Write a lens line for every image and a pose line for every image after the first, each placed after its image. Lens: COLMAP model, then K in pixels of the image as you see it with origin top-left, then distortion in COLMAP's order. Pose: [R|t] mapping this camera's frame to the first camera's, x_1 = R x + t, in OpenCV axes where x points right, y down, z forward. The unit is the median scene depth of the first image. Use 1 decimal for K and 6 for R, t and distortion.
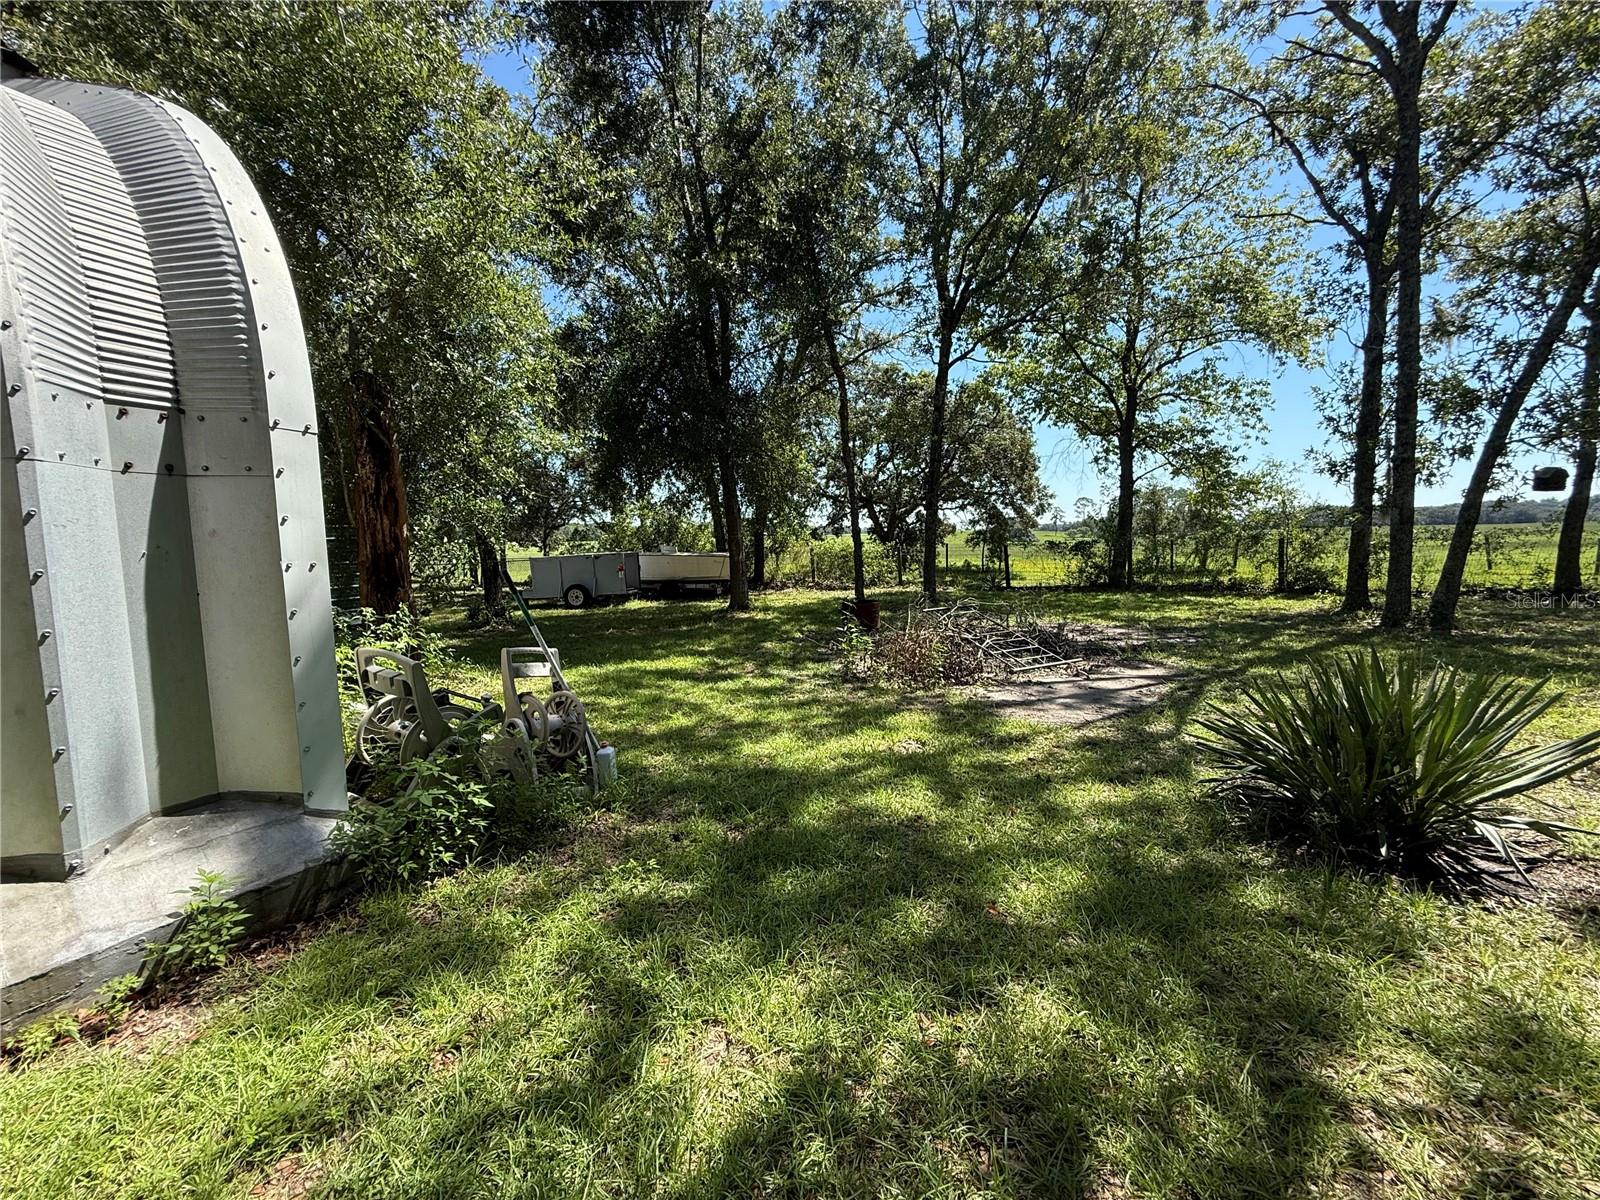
lens RADIAL K [[637.4, 0, 795.9], [0, 637.4, 600.7], [0, 0, 1]] dist [-0.000022, -0.000030]
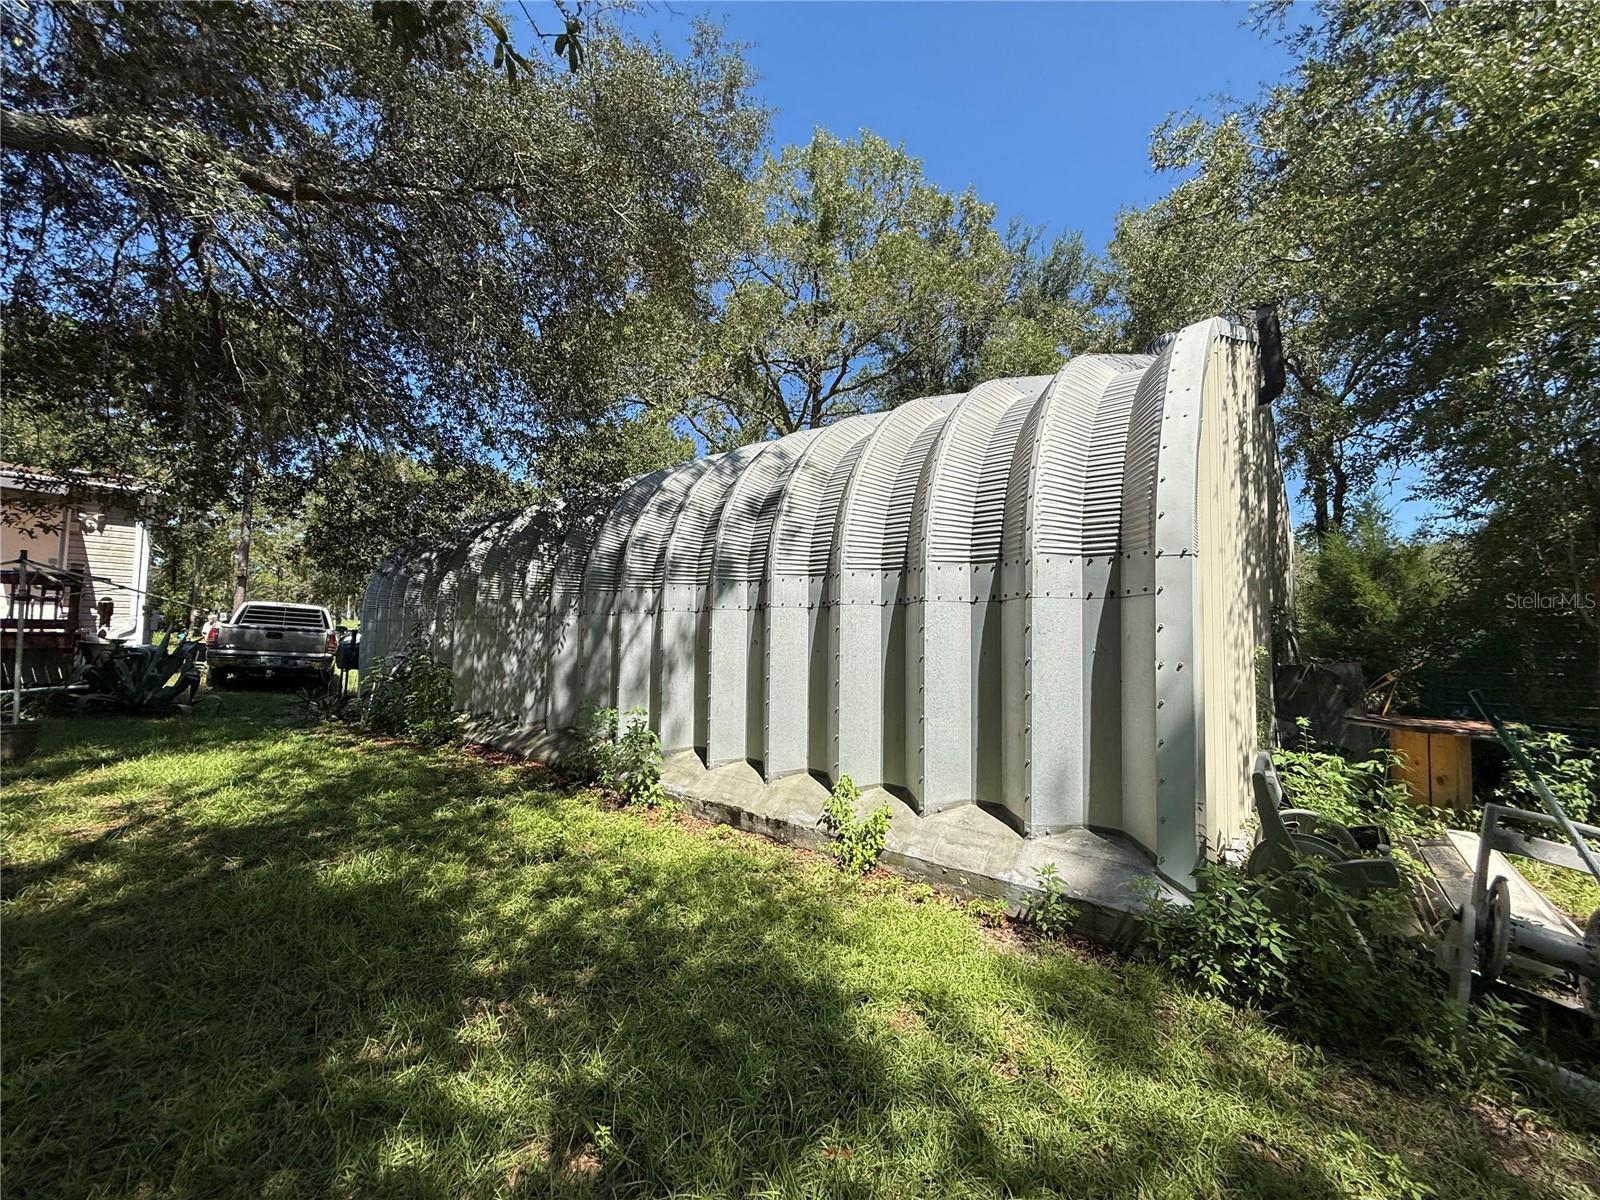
lens RADIAL K [[637.4, 0, 796.0], [0, 637.4, 601.0], [0, 0, 1]] dist [-0.000022, -0.000030]
pose [[-0.182348, -0.045799, -0.982167, 0.151872], [-0.103824, 0.994227, -0.027085, -0.019356], [0.977737, 0.097033, -0.186051, 0.144293]]
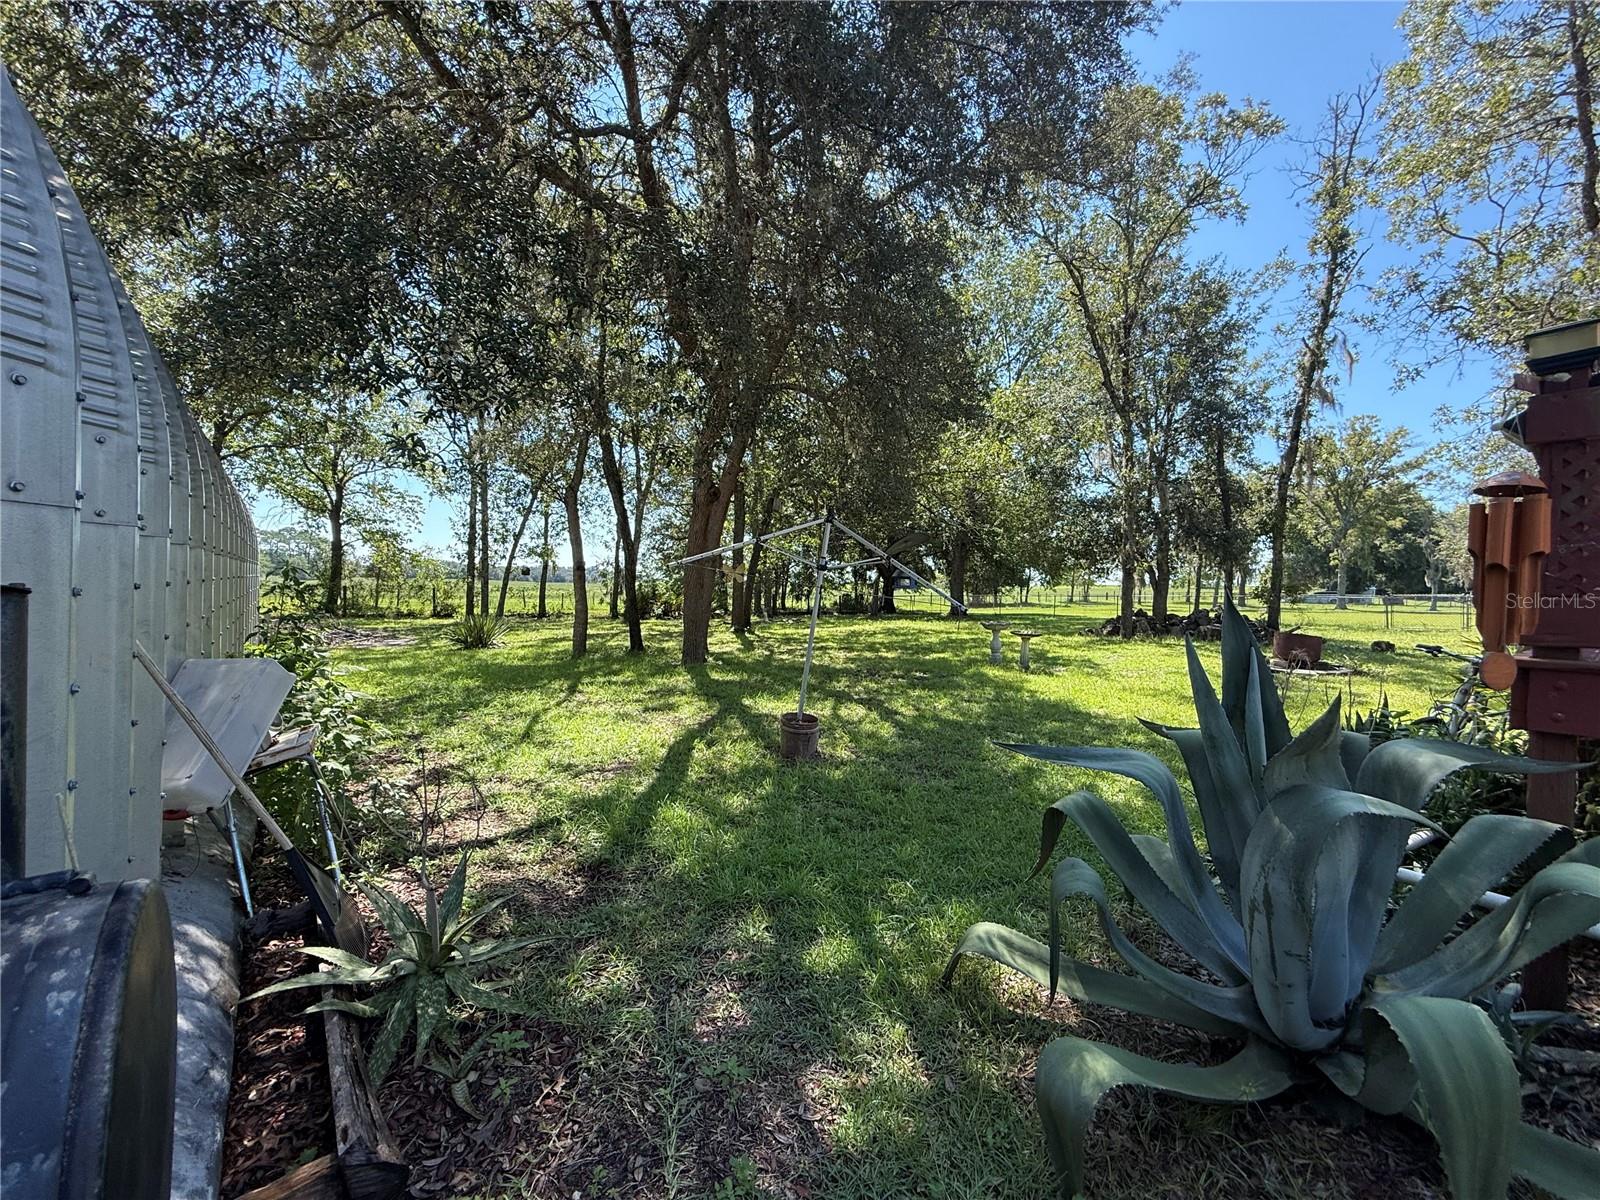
lens RADIAL K [[637.4, 0, 803.6], [0, 637.4, 602.3], [0, 0, 1]] dist [-0.000022, -0.000030]
pose [[0.351146, 0.014772, 0.936204, -0.908992], [0.051408, 0.998063, -0.035030, 0.098150], [-0.934908, 0.060429, 0.349707, -0.993974]]
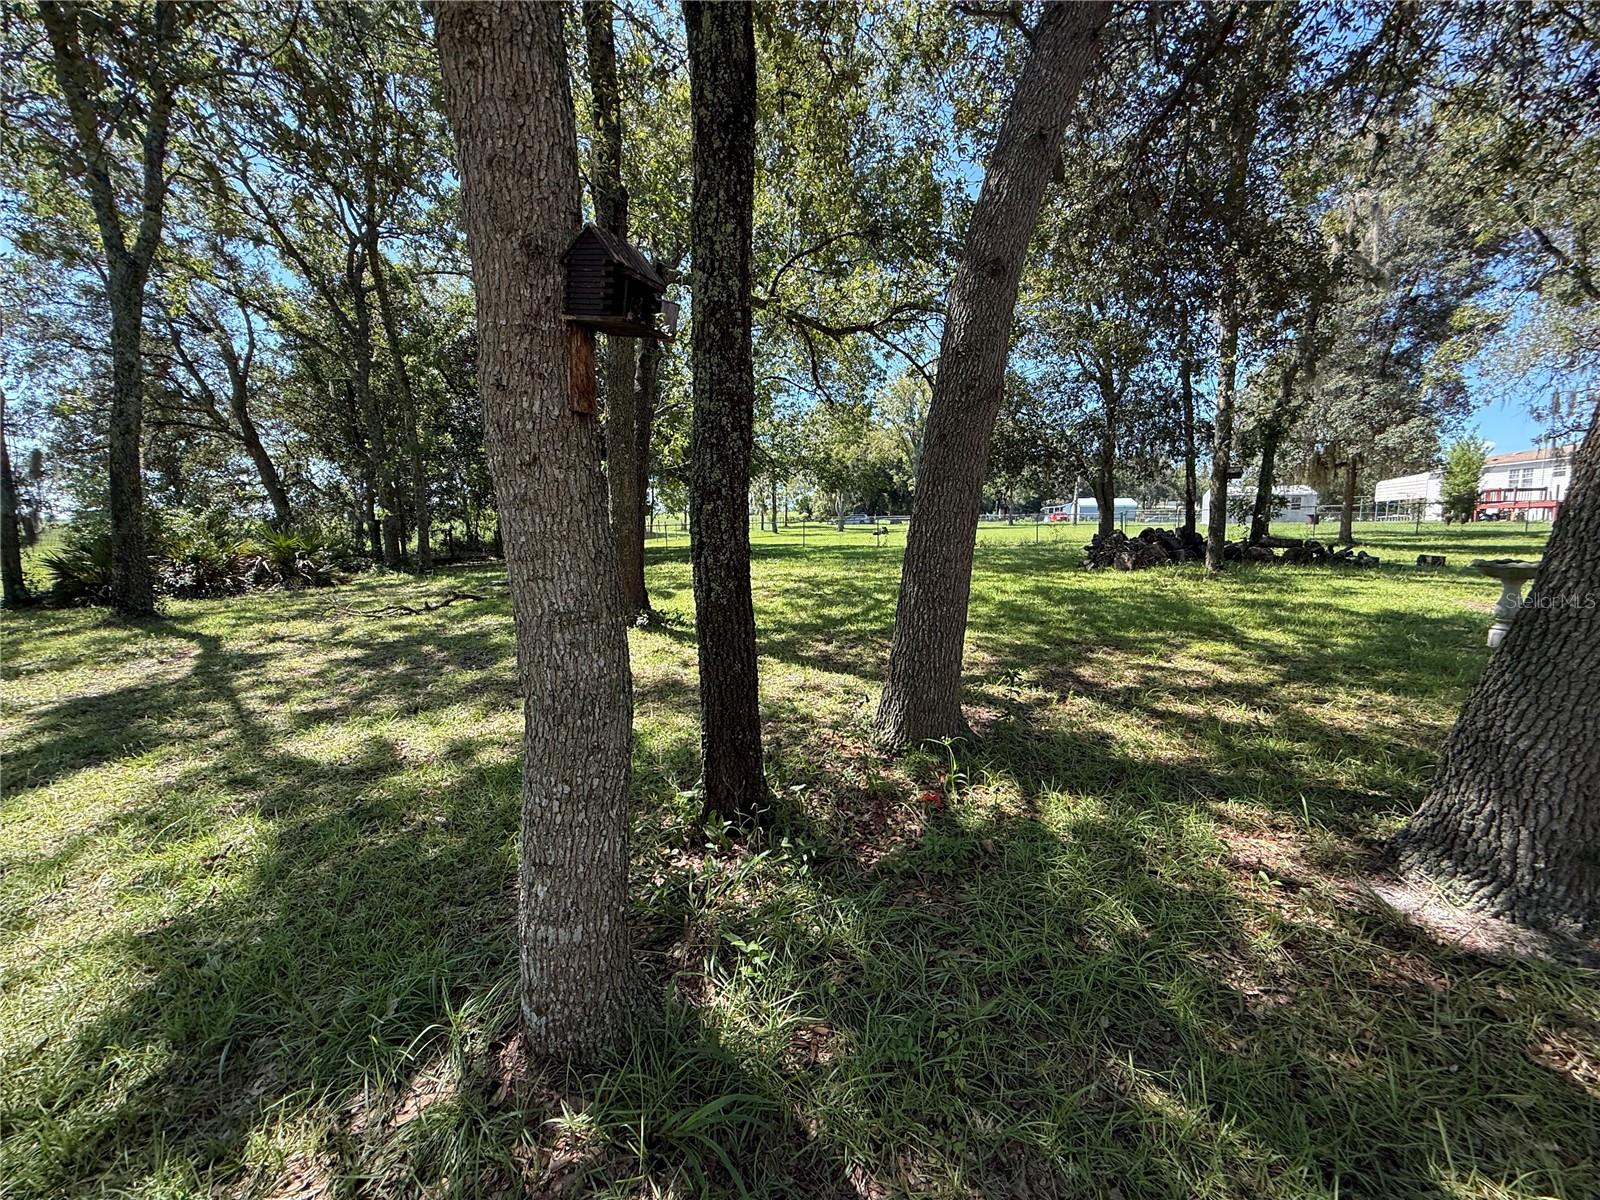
lens RADIAL K [[637.4, 0, 796.0], [0, 637.4, 601.2], [0, 0, 1]] dist [-0.000022, -0.000030]
pose [[-0.327252, -0.086564, 0.940964, 0.044182], [0.098537, 0.987240, 0.125091, 0.003745], [-0.939785, 0.133656, -0.314546, -0.063486]]
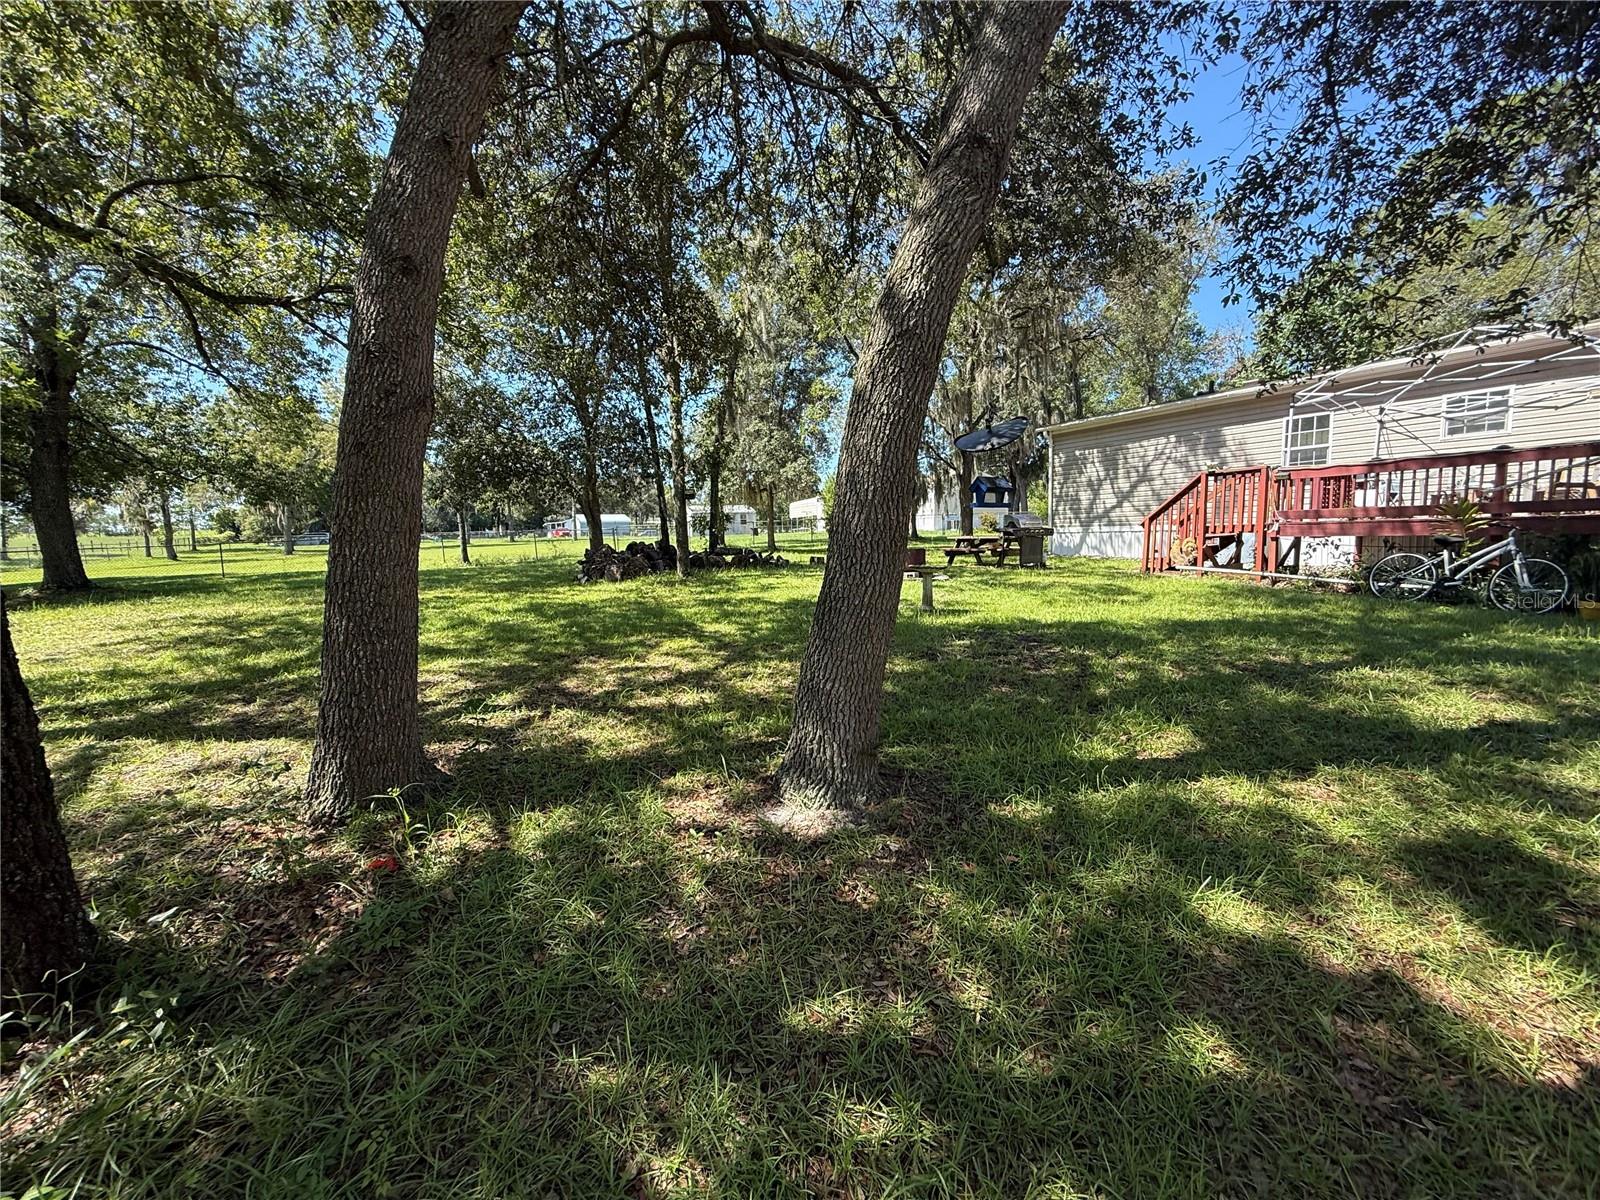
lens RADIAL K [[637.4, 0, 795.9], [0, 637.4, 602.5], [0, 0, 1]] dist [-0.000022, -0.000030]
pose [[-0.875767, -0.005191, 0.482707, 0.024146], [0.091039, 0.980223, 0.175711, 0.005247], [-0.474072, 0.197827, -0.857974, -0.086168]]
